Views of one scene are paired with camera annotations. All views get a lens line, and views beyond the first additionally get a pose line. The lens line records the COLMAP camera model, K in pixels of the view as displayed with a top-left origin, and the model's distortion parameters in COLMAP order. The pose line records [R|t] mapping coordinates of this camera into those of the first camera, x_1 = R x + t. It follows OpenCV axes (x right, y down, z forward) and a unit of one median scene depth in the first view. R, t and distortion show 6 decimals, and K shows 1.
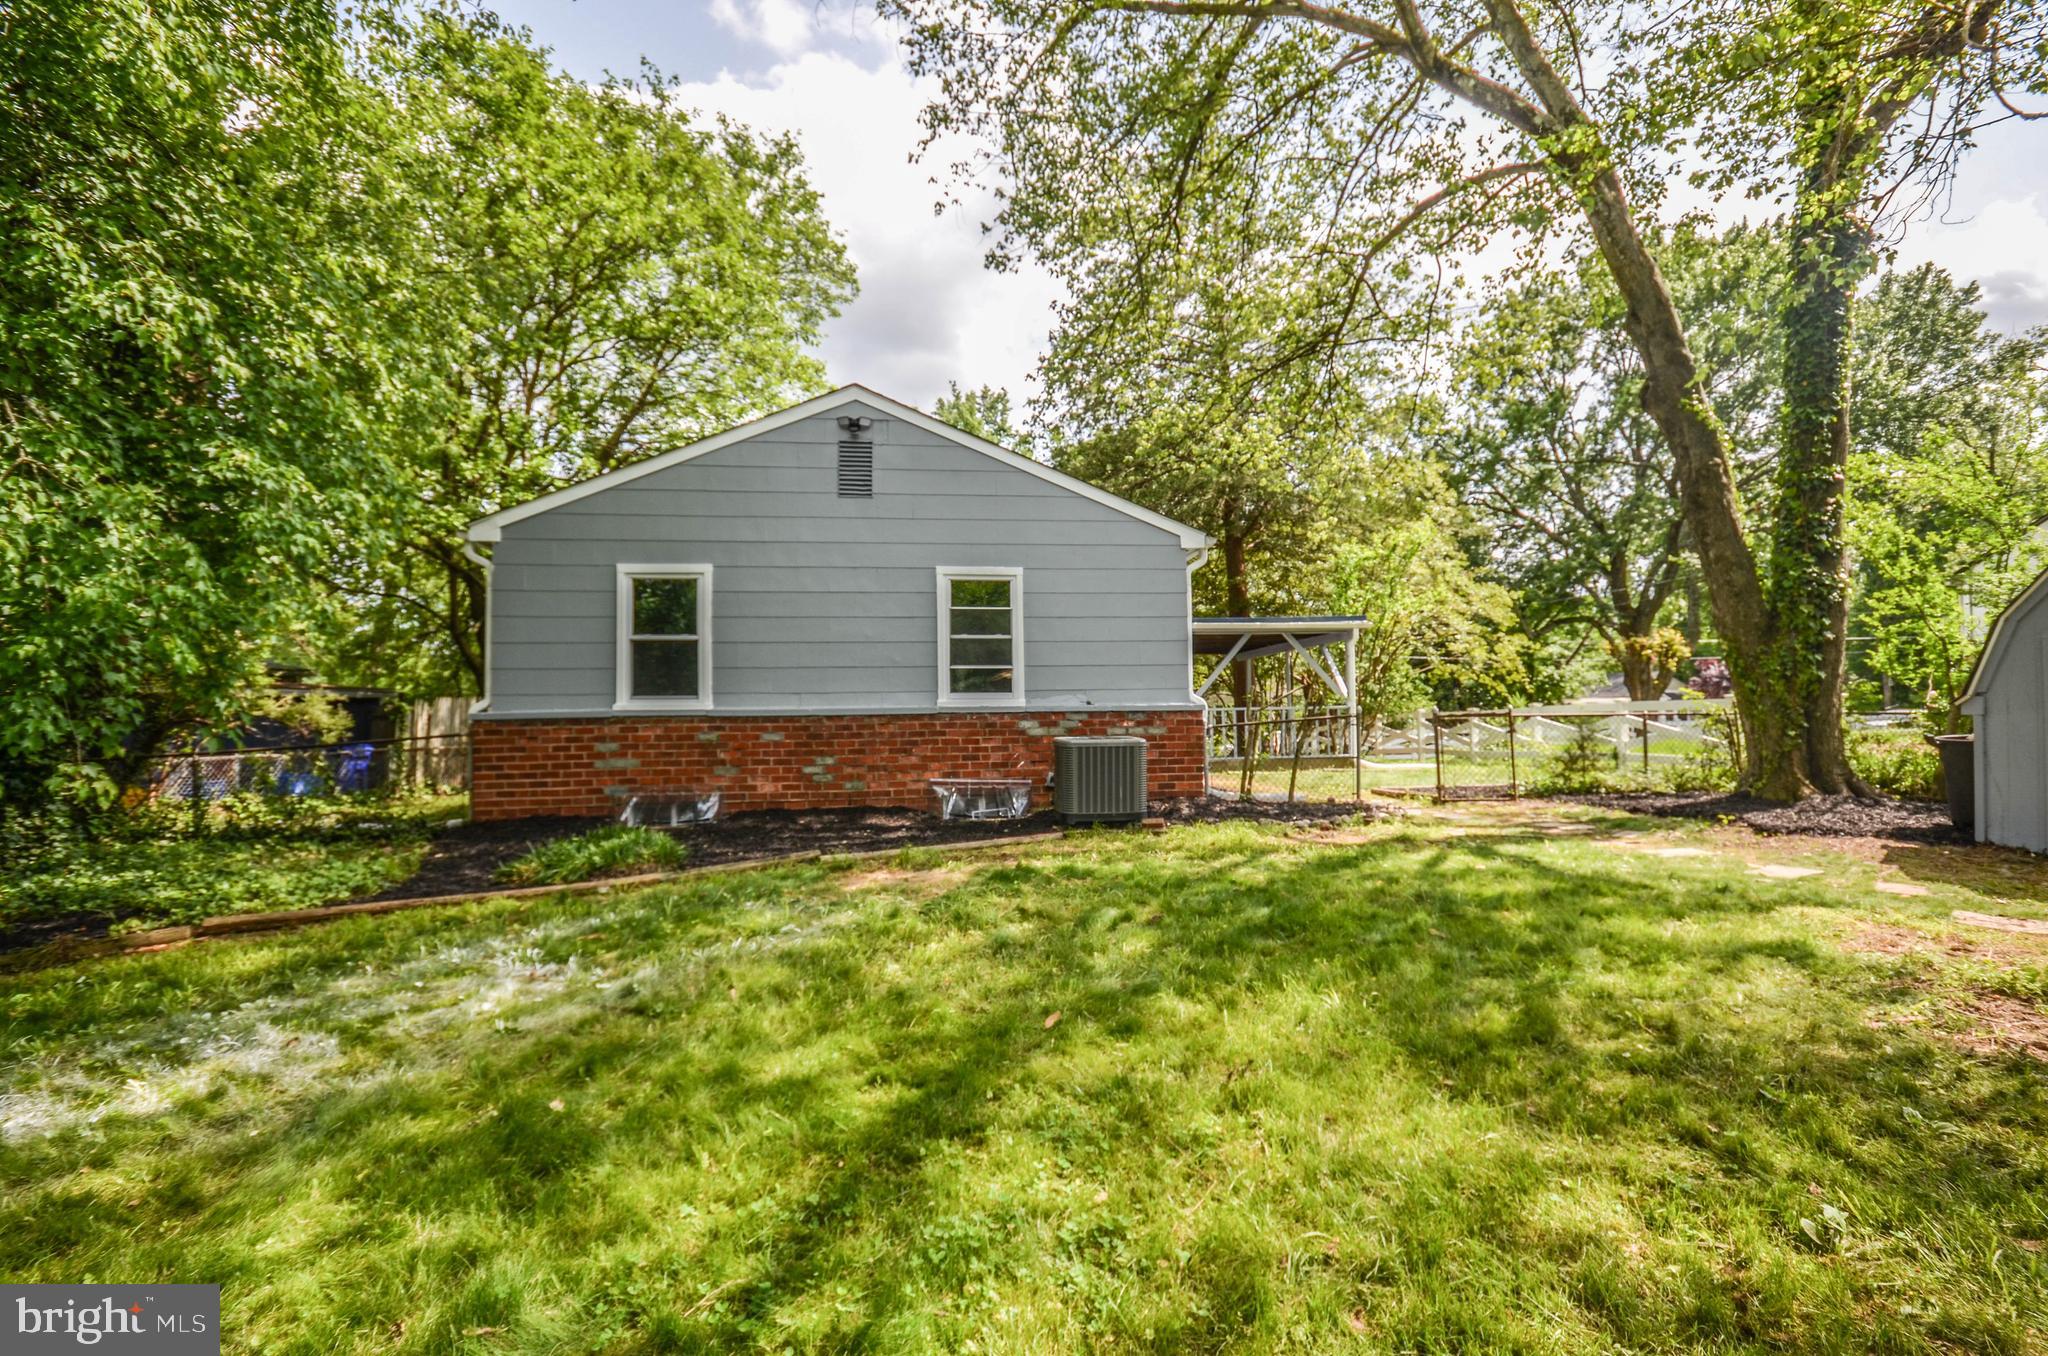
lens RADIAL K [[985.2, 0, 1051.6], [0, 985.2, 684.5], [0, 0, 1]] dist [0.007874, 0.000481]
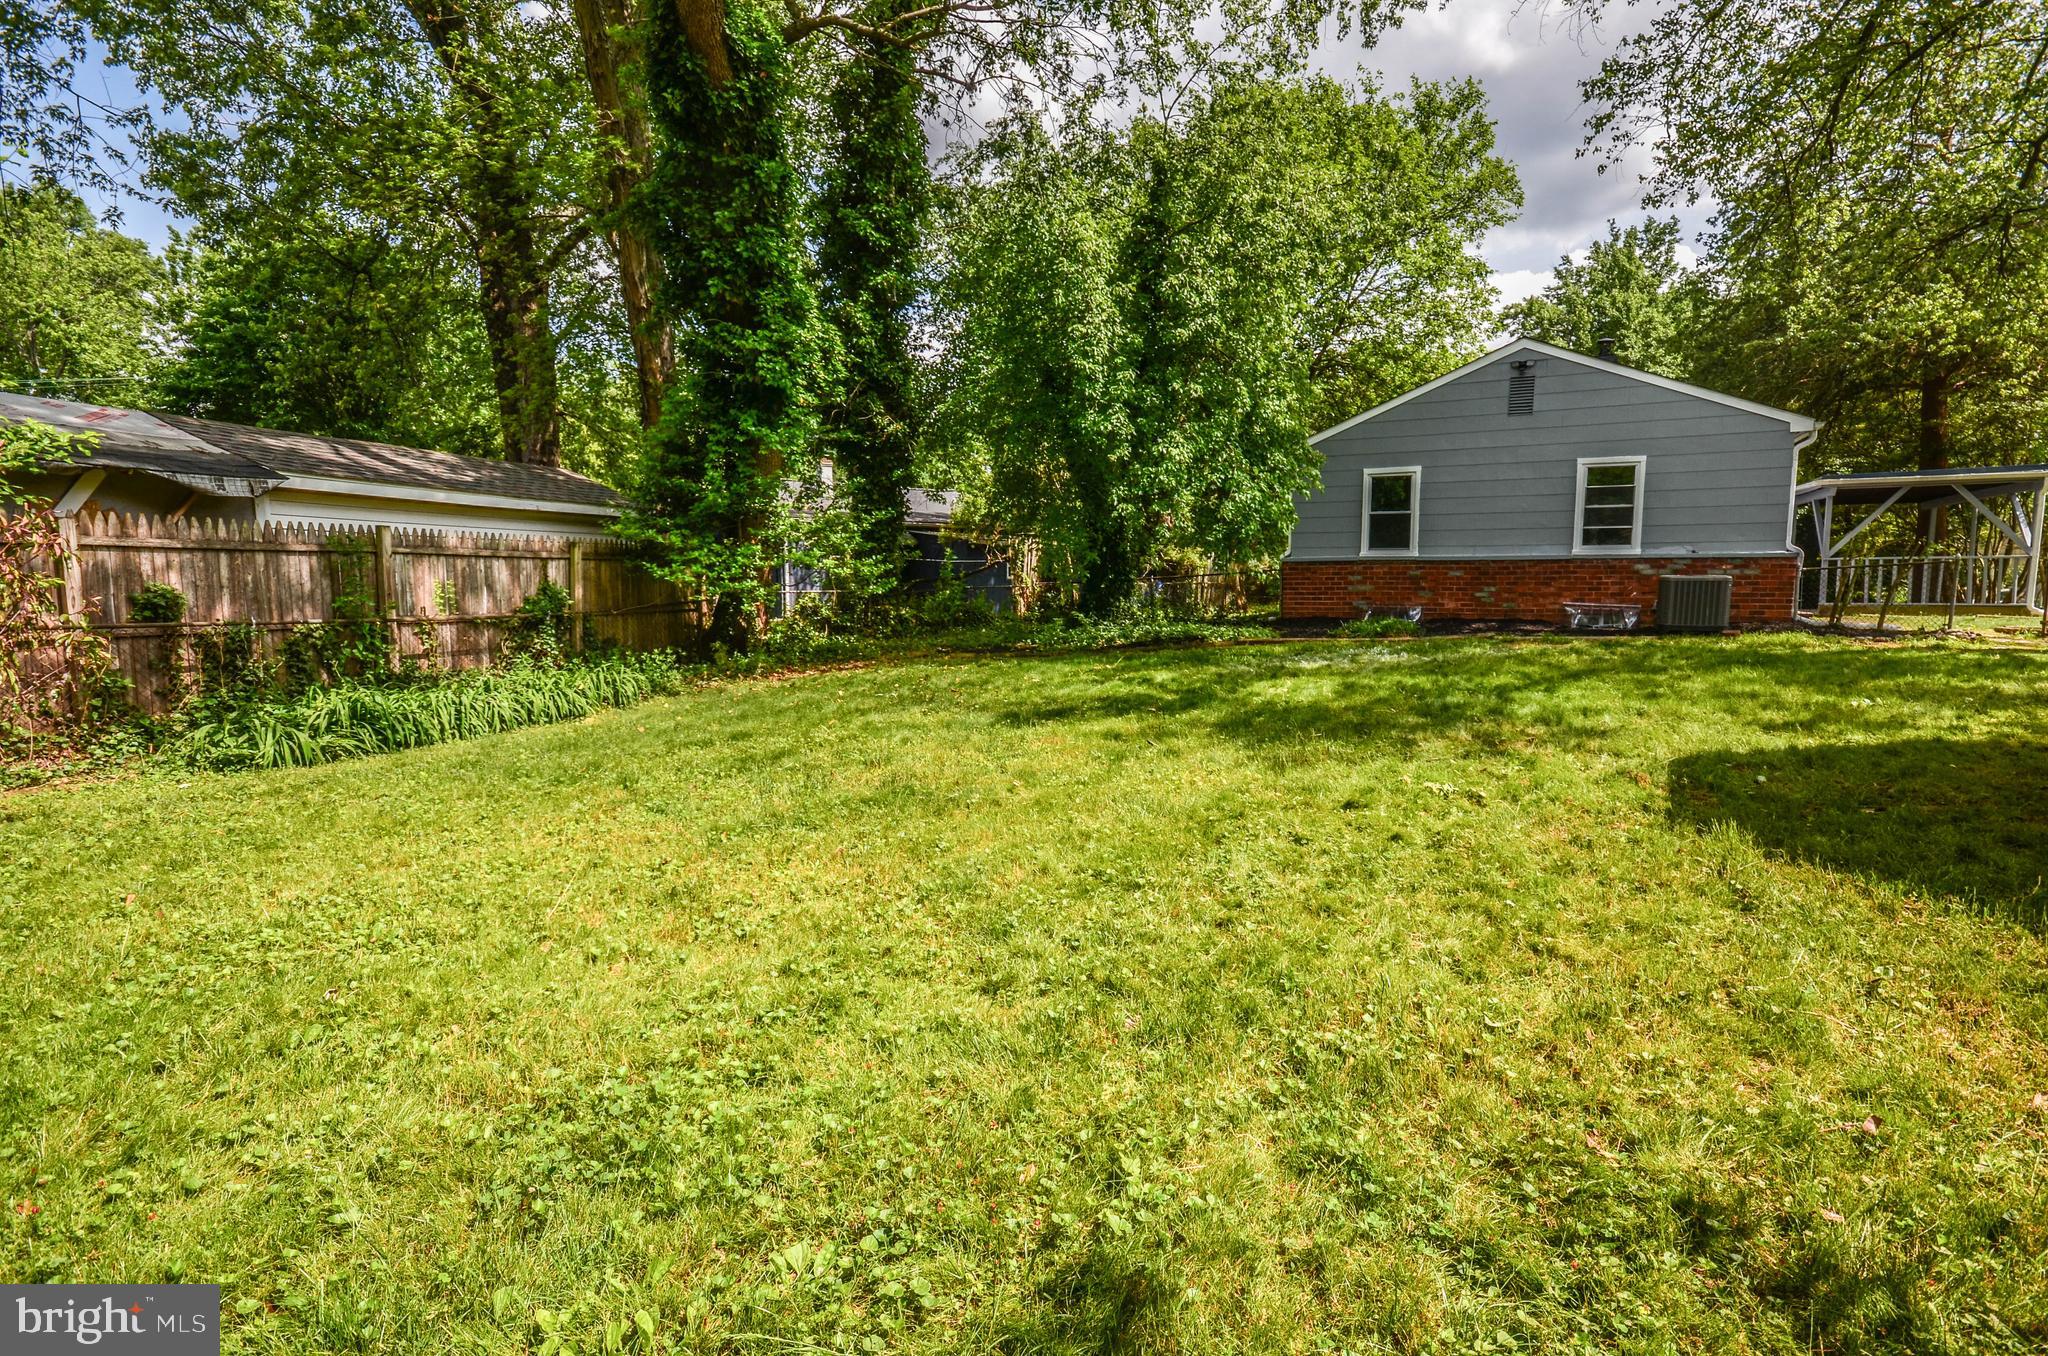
lens RADIAL K [[985.2, 0, 1051.6], [0, 985.2, 684.5], [0, 0, 1]] dist [0.007874, 0.000481]
pose [[0.828065, 0.071820, -0.556013, 0.078127], [0.010363, 0.989630, 0.143265, -0.005055], [0.560536, -0.124395, 0.818734, -0.698931]]
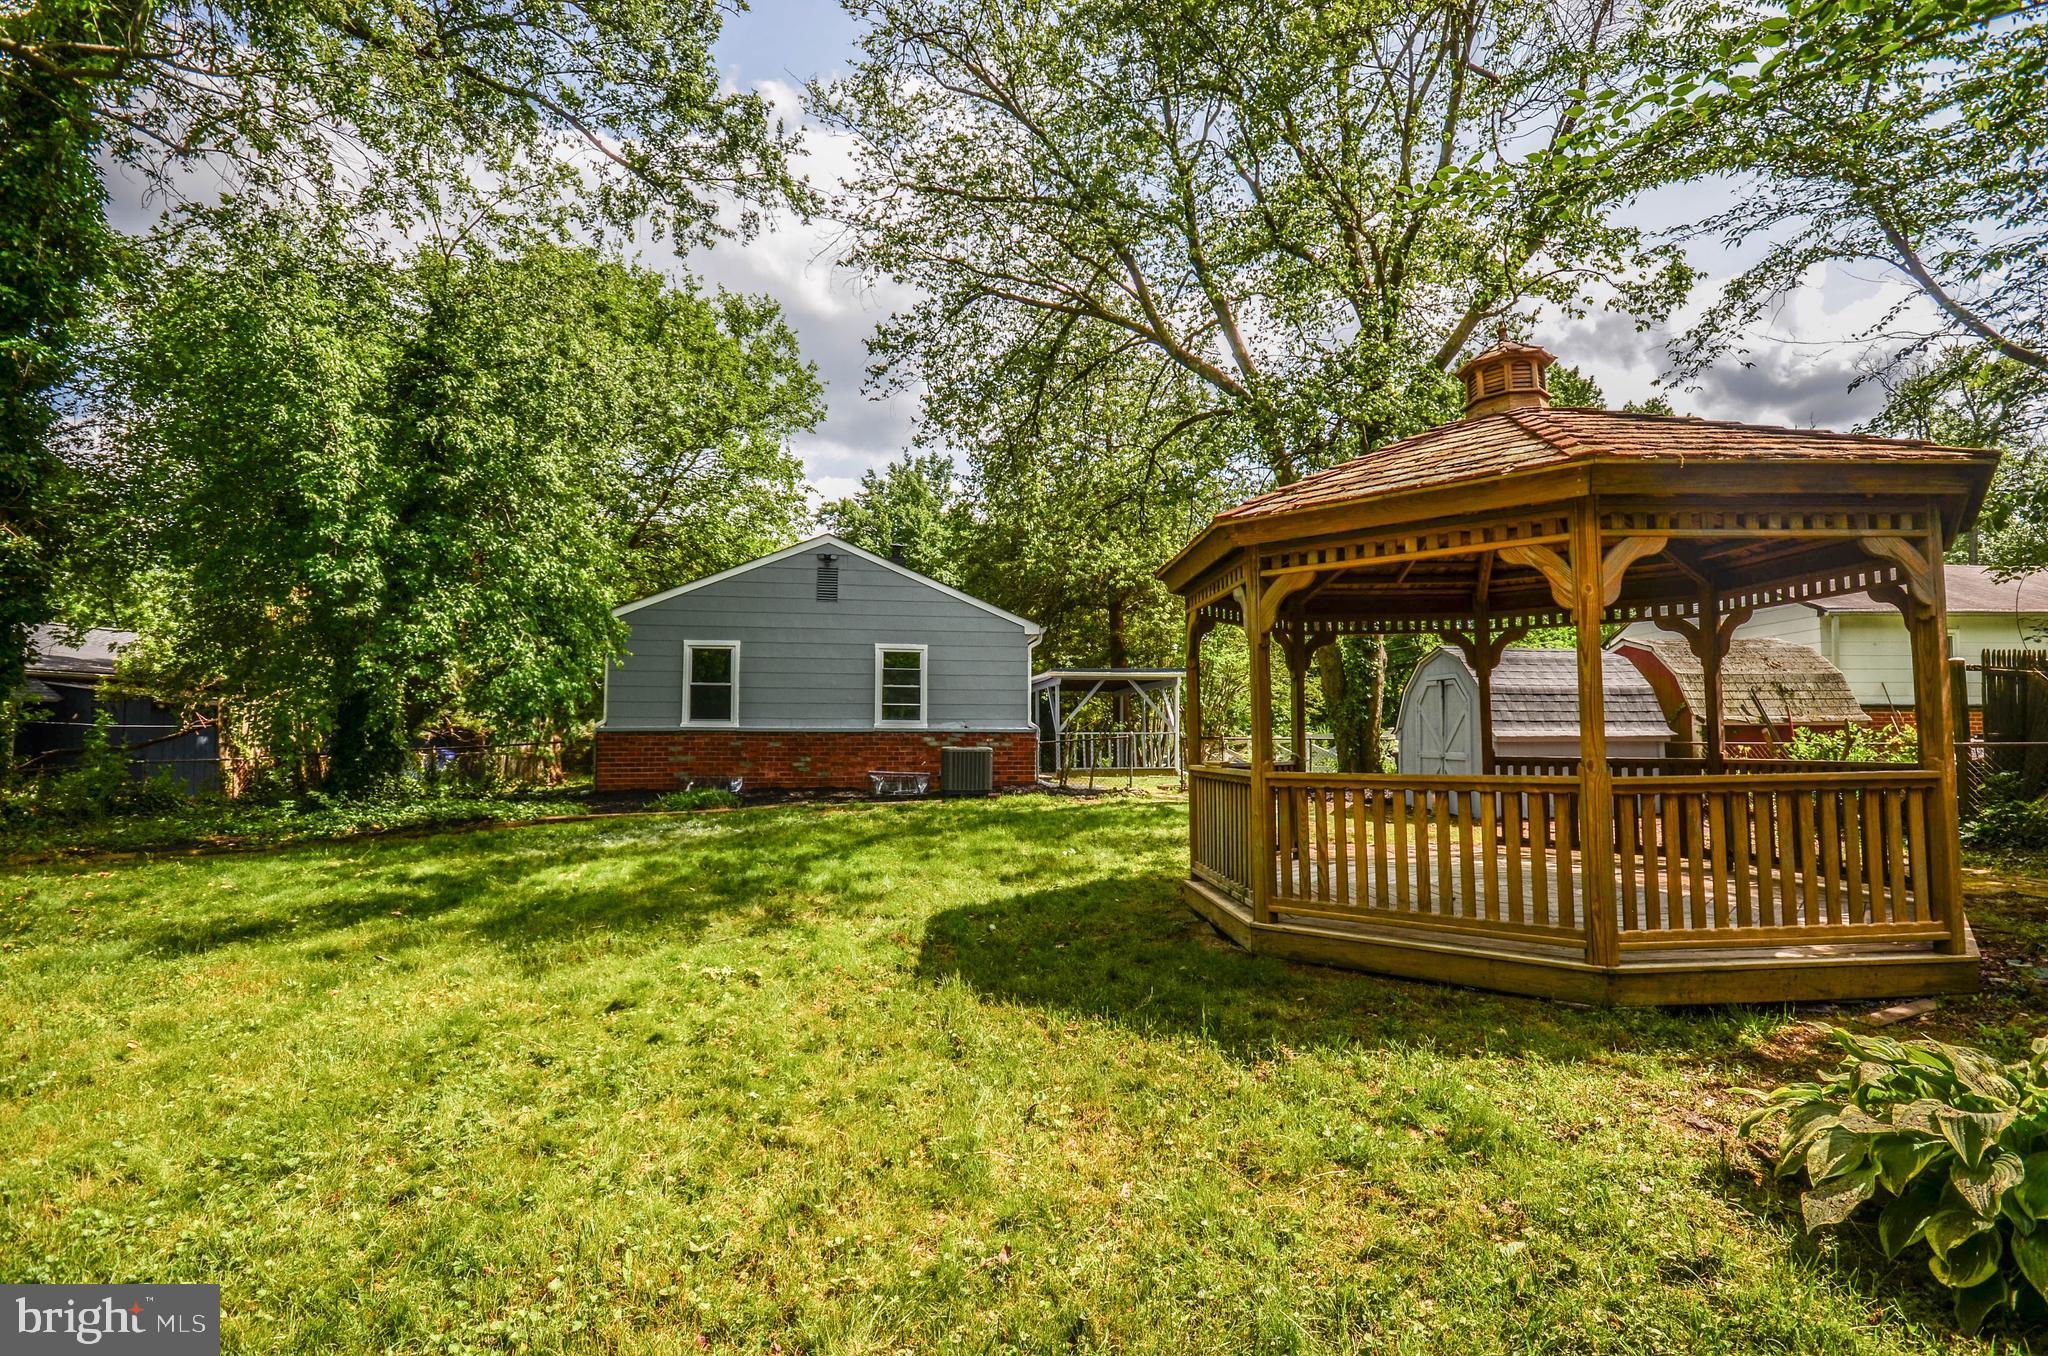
lens RADIAL K [[994.6, 0, 1039.1], [0, 994.6, 676.7], [0, 0, 1]] dist [0.011836, -0.007497]
pose [[0.998943, 0.016260, 0.042991, 0.088910], [-0.014712, 0.999240, -0.036091, -0.007249], [-0.043545, 0.035420, 0.998423, -0.693997]]
